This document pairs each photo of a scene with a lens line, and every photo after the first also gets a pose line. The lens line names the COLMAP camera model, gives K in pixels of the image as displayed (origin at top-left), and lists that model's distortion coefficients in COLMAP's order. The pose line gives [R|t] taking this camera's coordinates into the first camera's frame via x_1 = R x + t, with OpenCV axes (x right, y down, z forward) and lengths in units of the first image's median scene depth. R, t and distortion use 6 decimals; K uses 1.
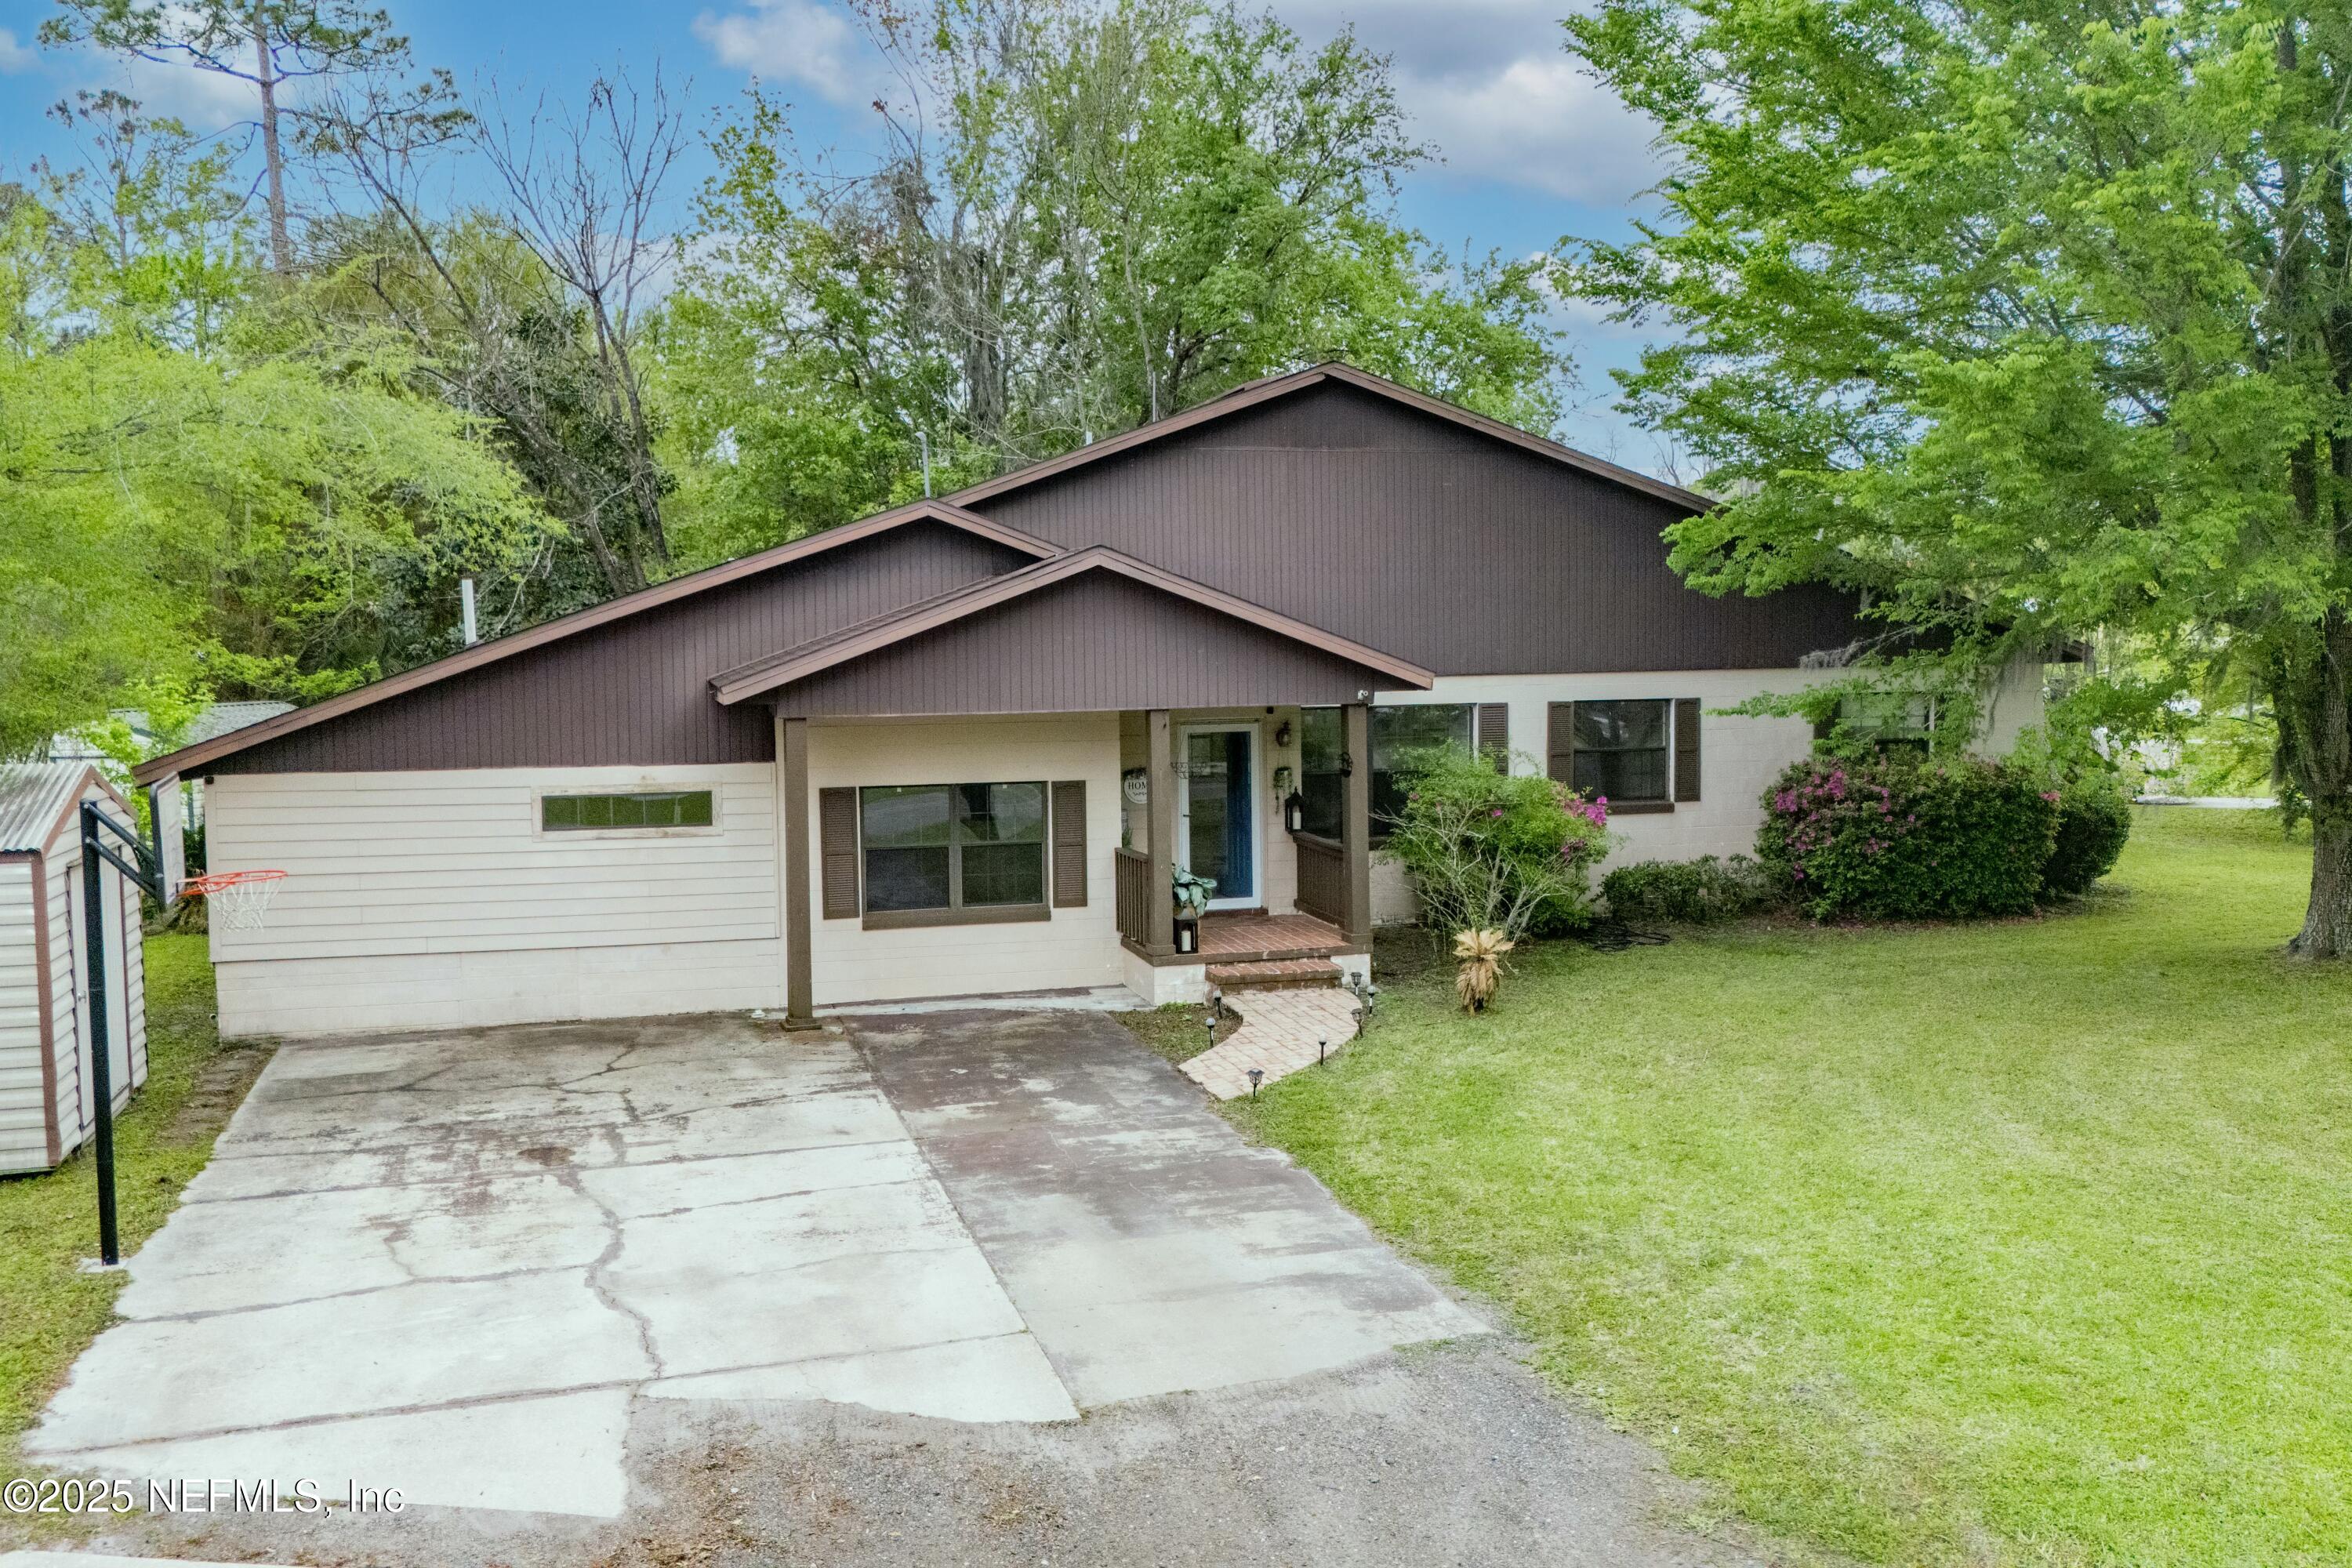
lens RADIAL K [[2069.7, 0, 1208.8], [0, 2069.7, 773.5], [0, 0, 1]] dist [0.054252, -0.027124]
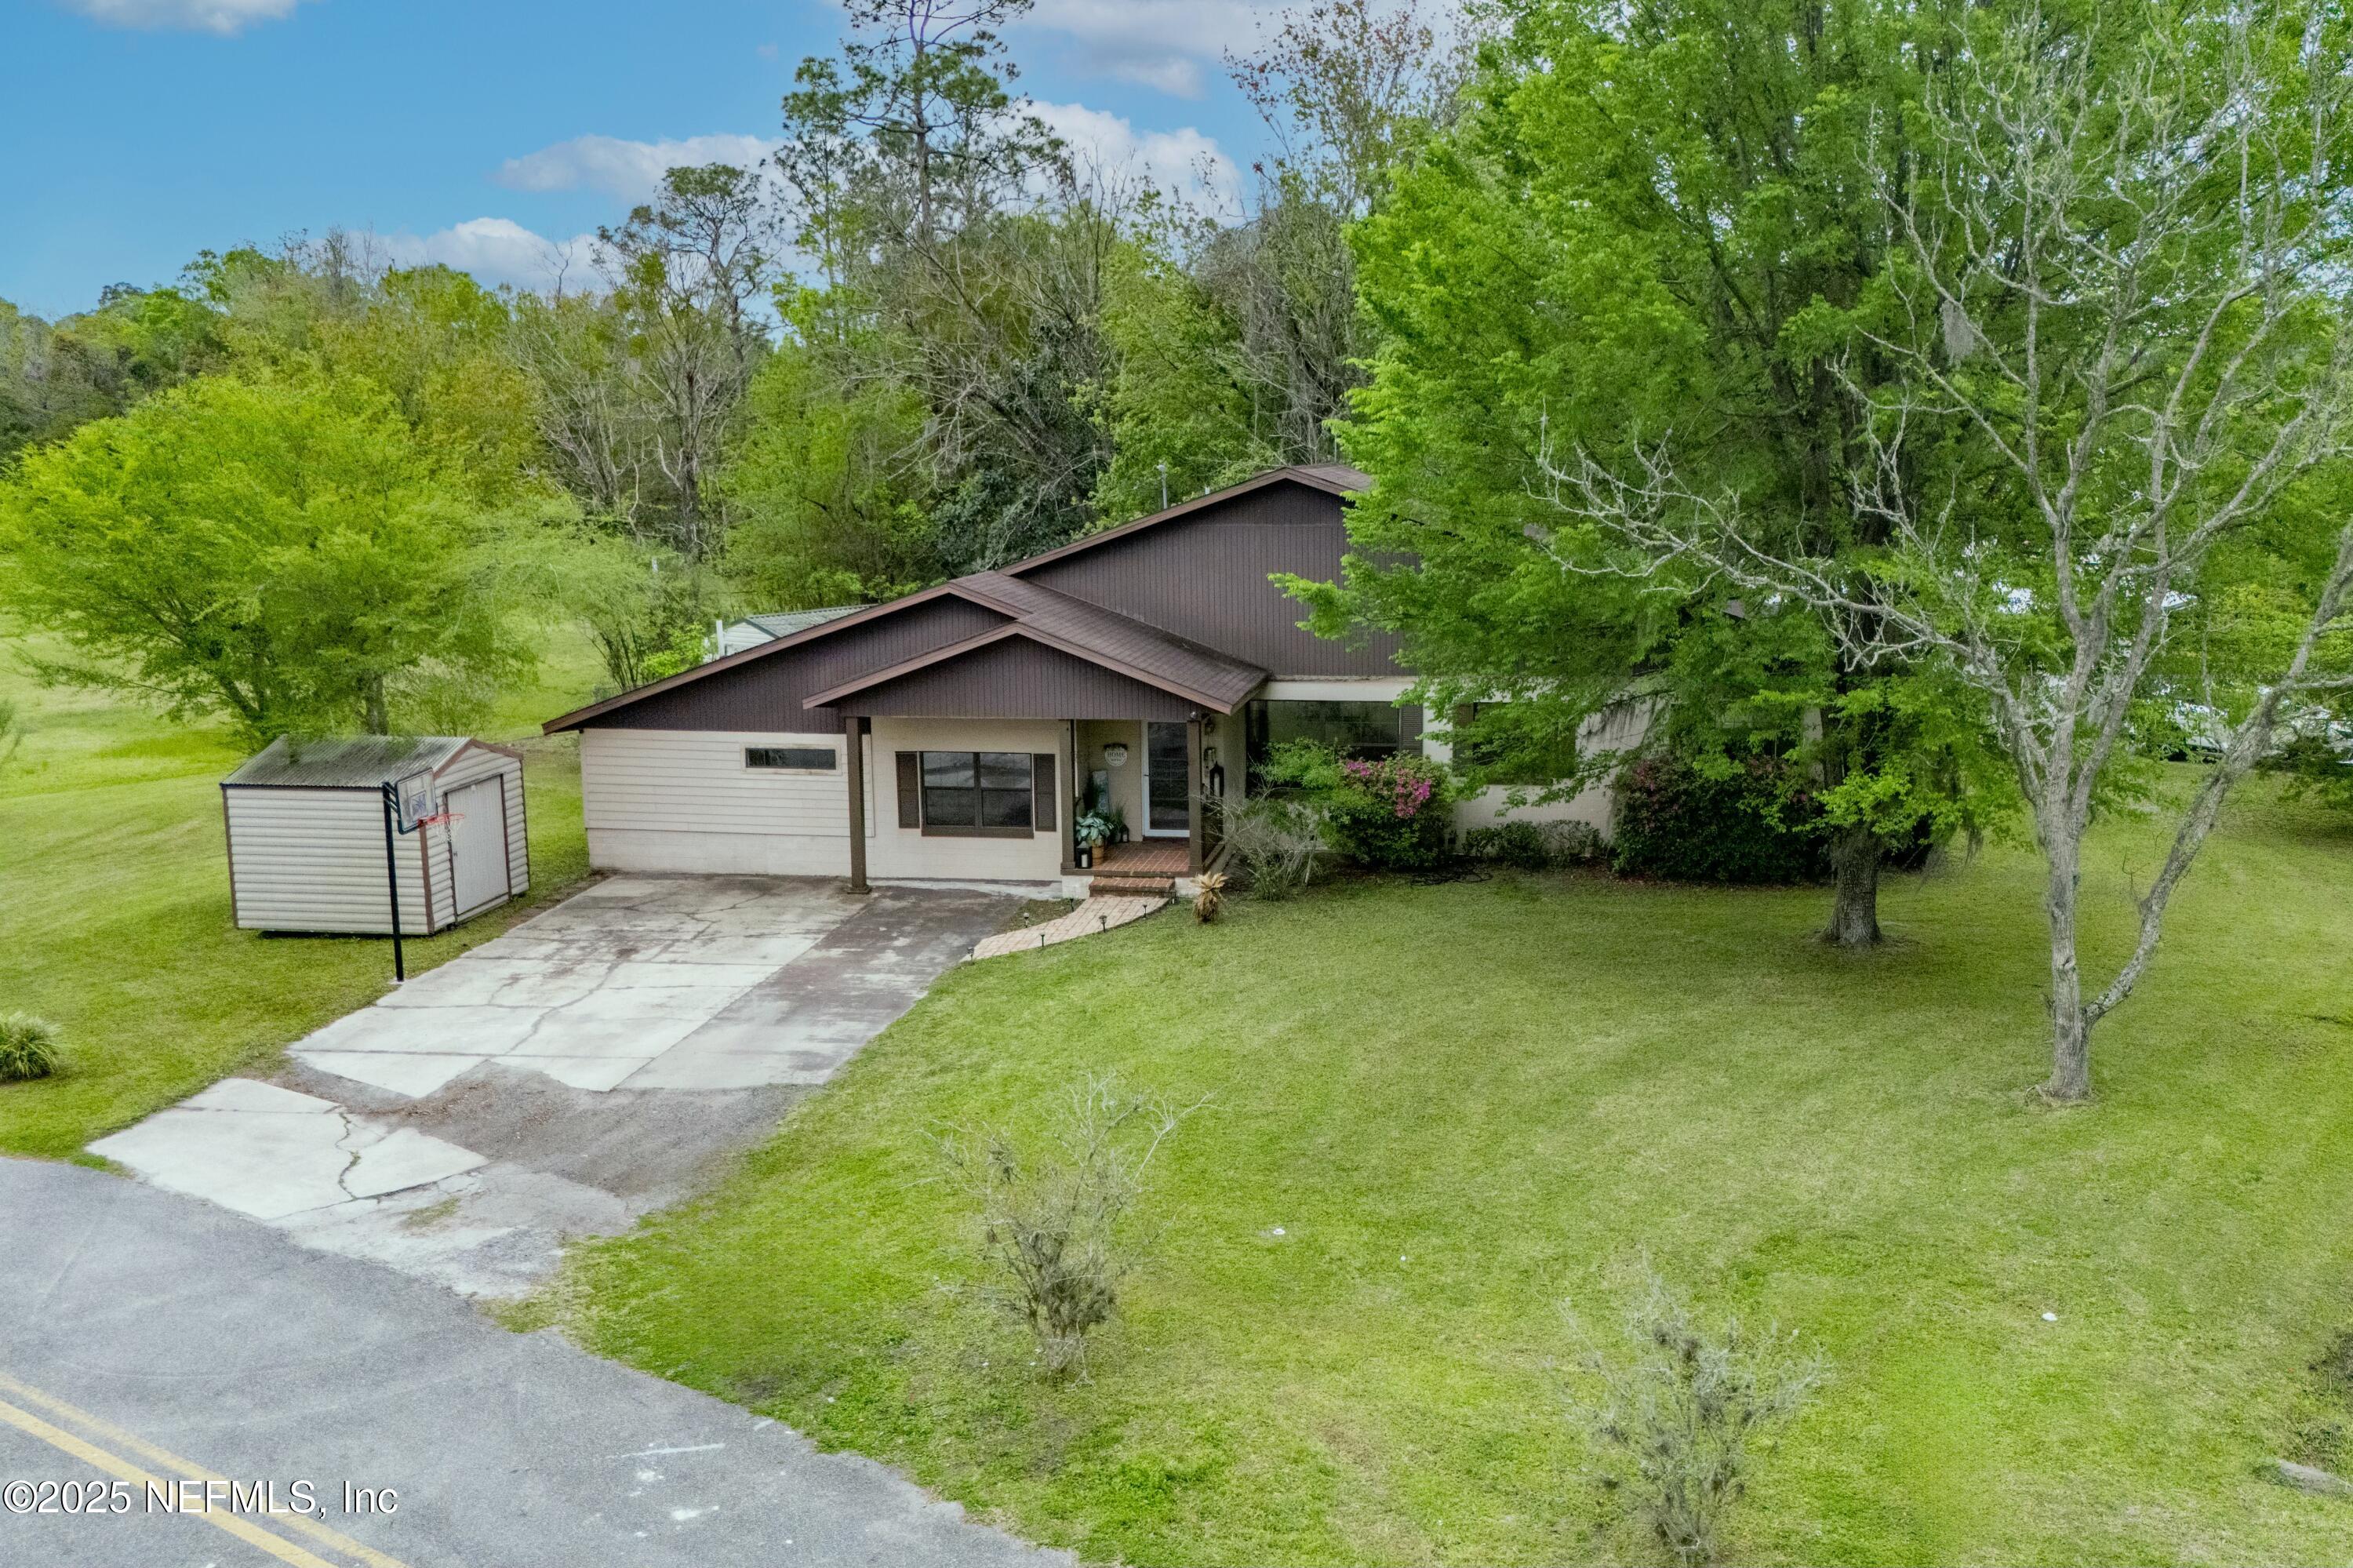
lens RADIAL K [[2114.9, 0, 1294.9], [0, 2114.9, 773.0], [0, 0, 1]] dist [0.066535, -0.062545]
pose [[0.917260, 0.073899, -0.391375, 0.845632], [-0.034438, 0.993672, 0.106912, -0.183370], [0.396799, -0.084588, 0.914000, -0.480434]]
